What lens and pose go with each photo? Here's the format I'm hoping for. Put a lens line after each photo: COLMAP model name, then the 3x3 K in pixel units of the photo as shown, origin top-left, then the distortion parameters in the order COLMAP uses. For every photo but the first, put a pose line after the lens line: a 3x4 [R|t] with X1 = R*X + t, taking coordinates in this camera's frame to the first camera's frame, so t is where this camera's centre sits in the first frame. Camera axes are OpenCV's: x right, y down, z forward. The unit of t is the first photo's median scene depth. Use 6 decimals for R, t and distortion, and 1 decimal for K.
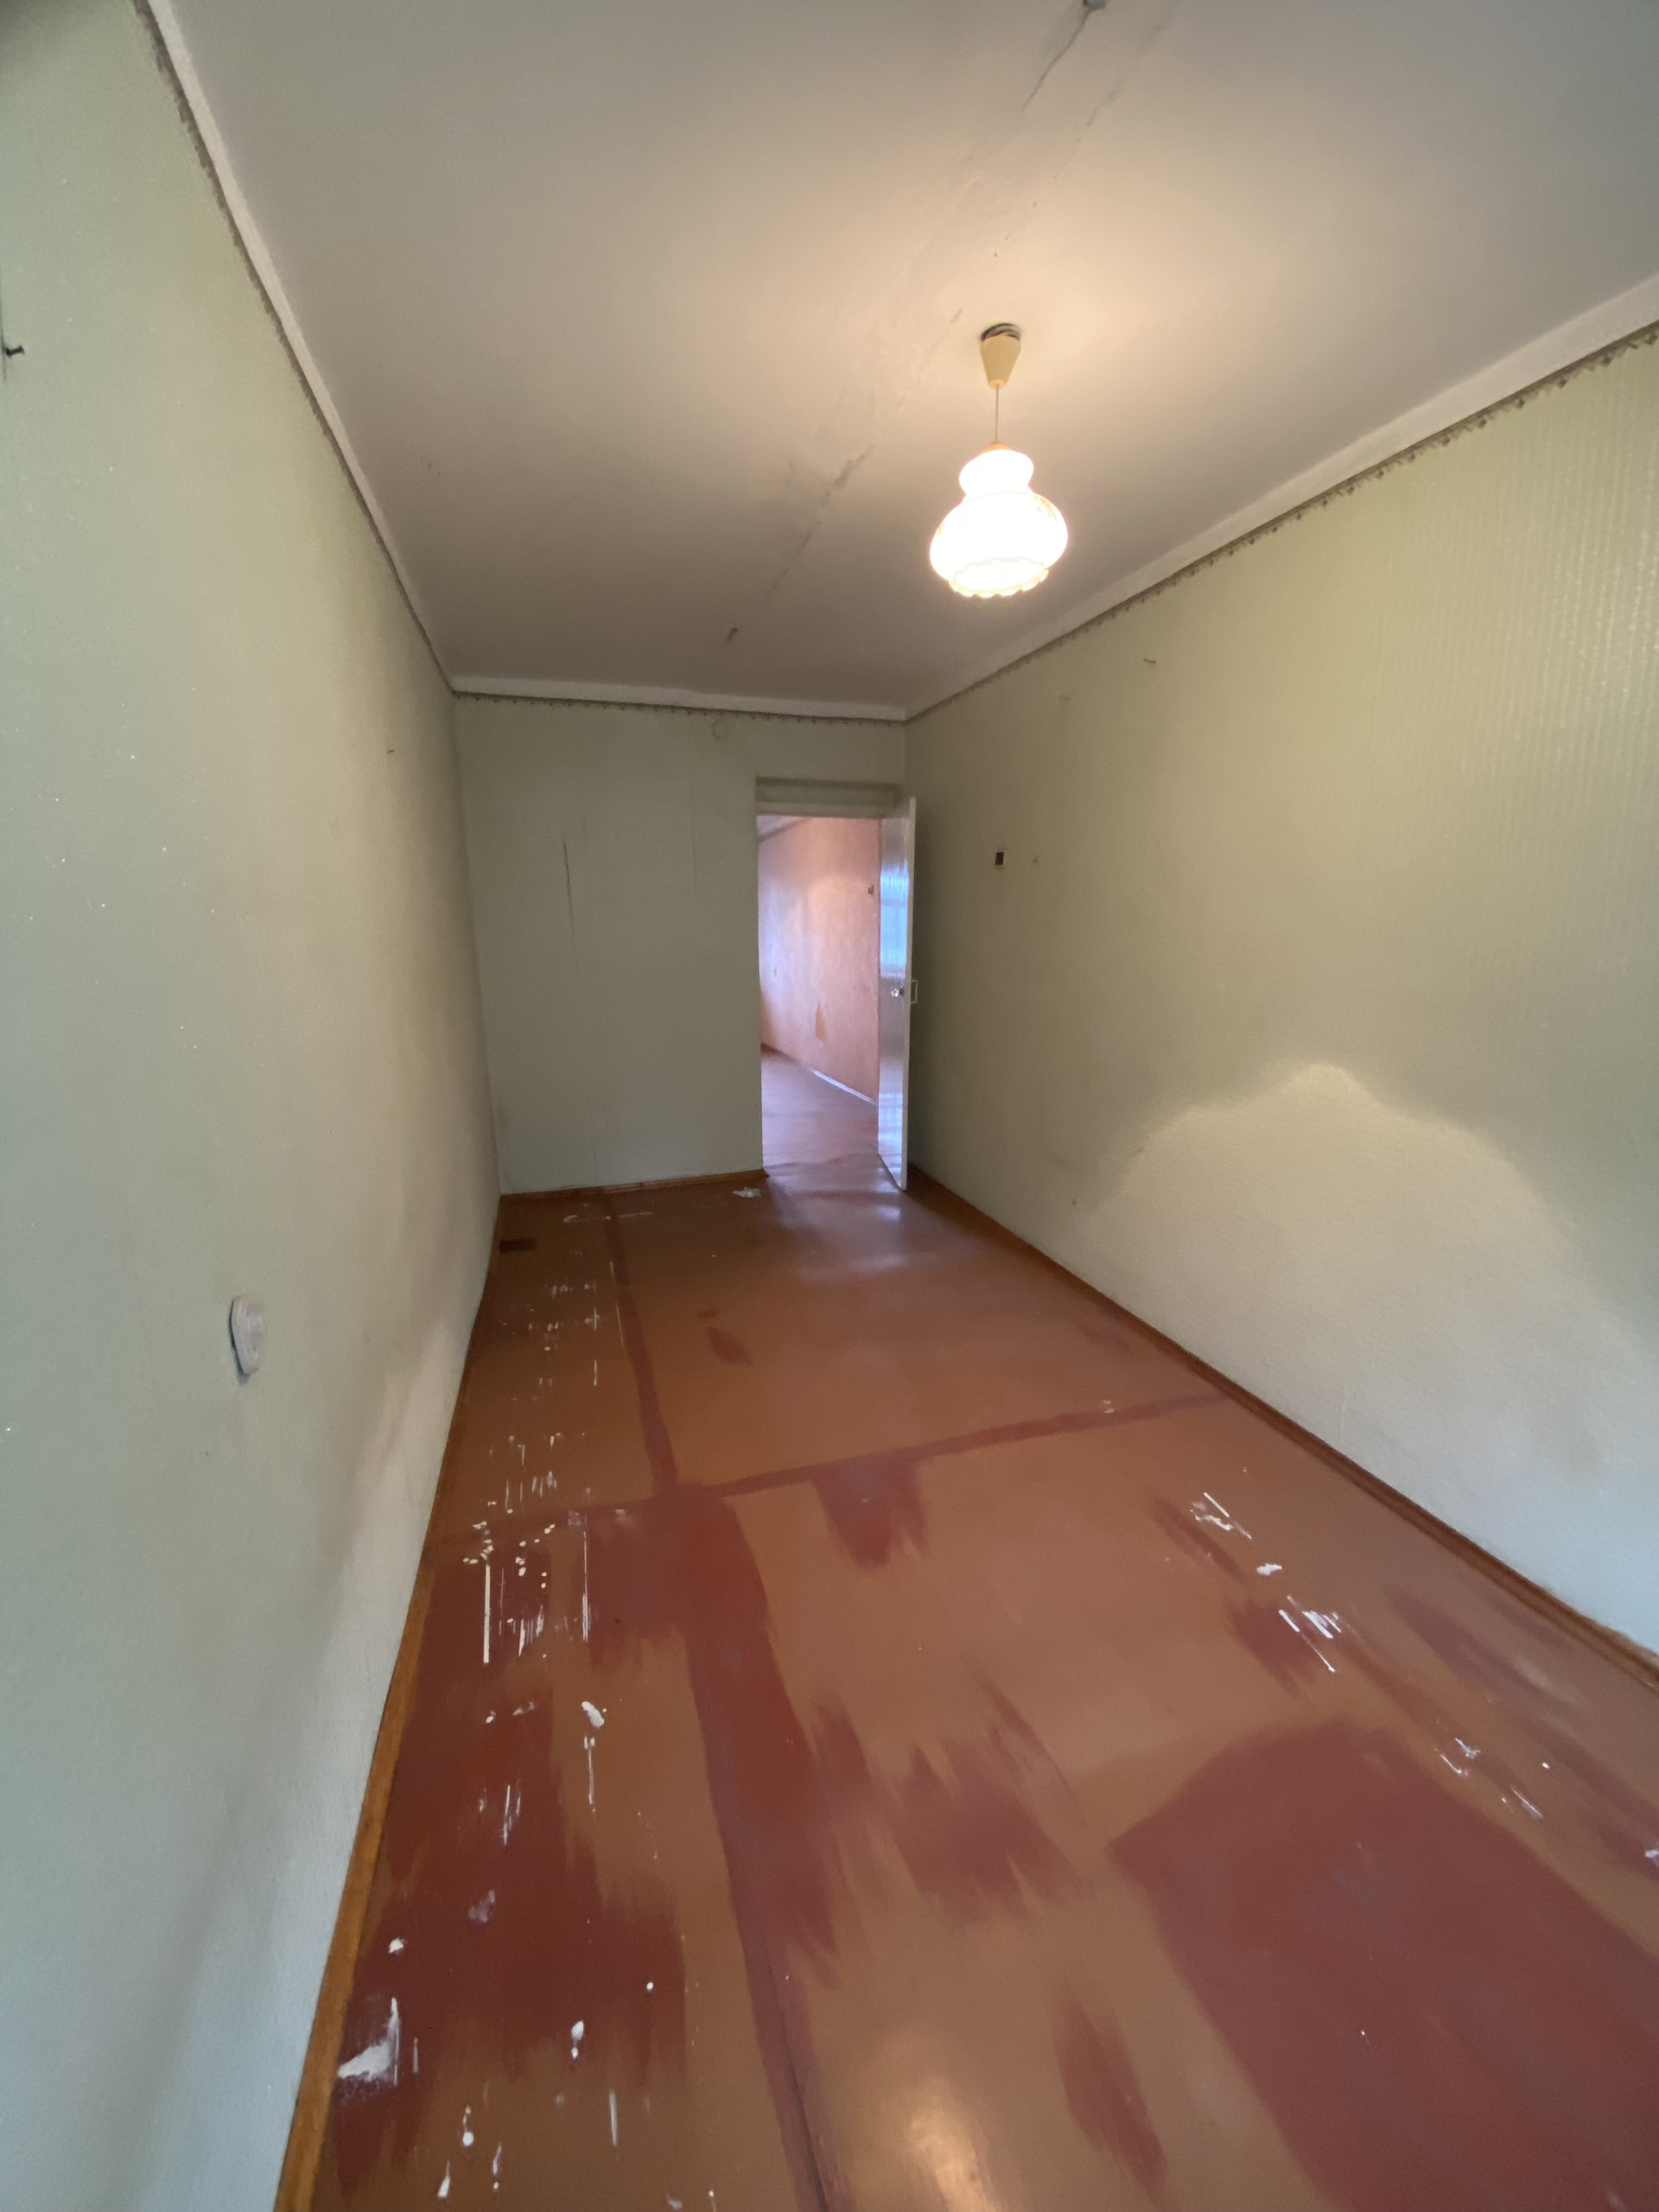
lens RADIAL K [[901.2, 0, 838.1], [0, 901.2, 1098.3], [0, 0, 1]] dist [0.015748, -0.015489]
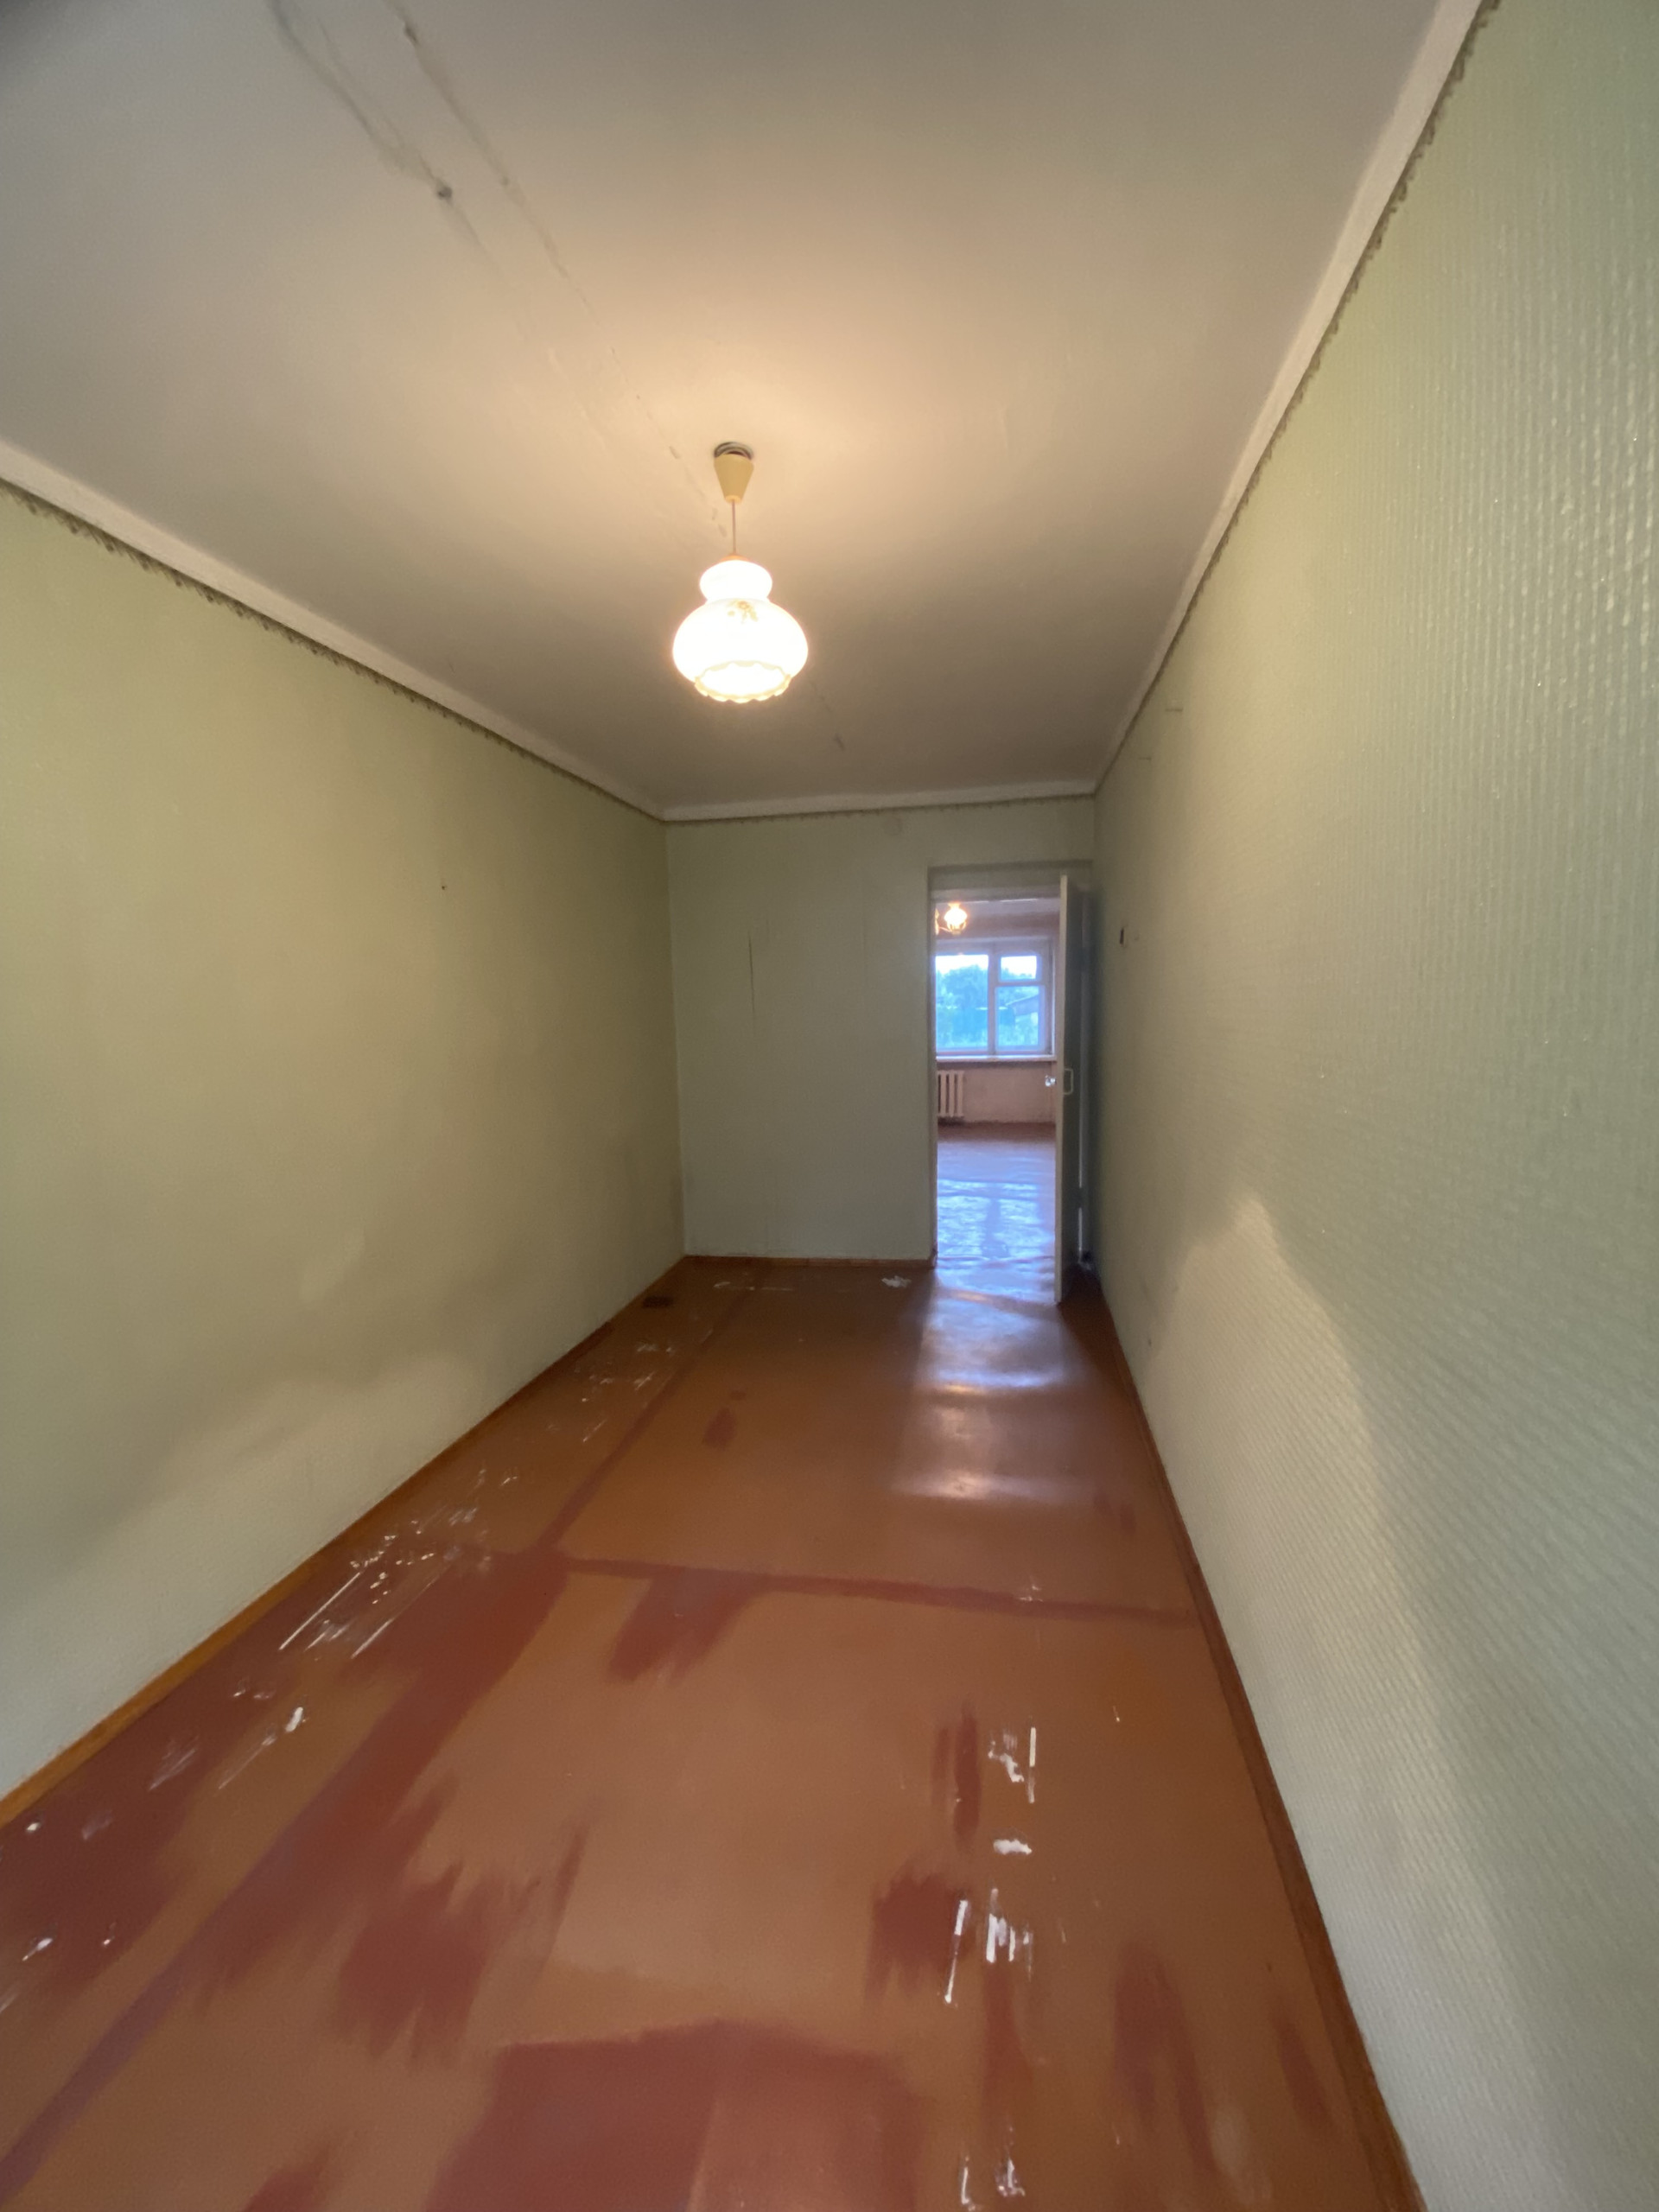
lens RADIAL K [[890.7, 0, 817.8], [0, 890.7, 1119.3], [0, 0, 1]] dist [0.008344, -0.014533]
pose [[0.889385, 0.041698, -0.455253, 0.611354], [-0.068000, 0.996820, -0.041543, -0.061880], [0.452073, 0.067905, 0.889392, 0.182672]]
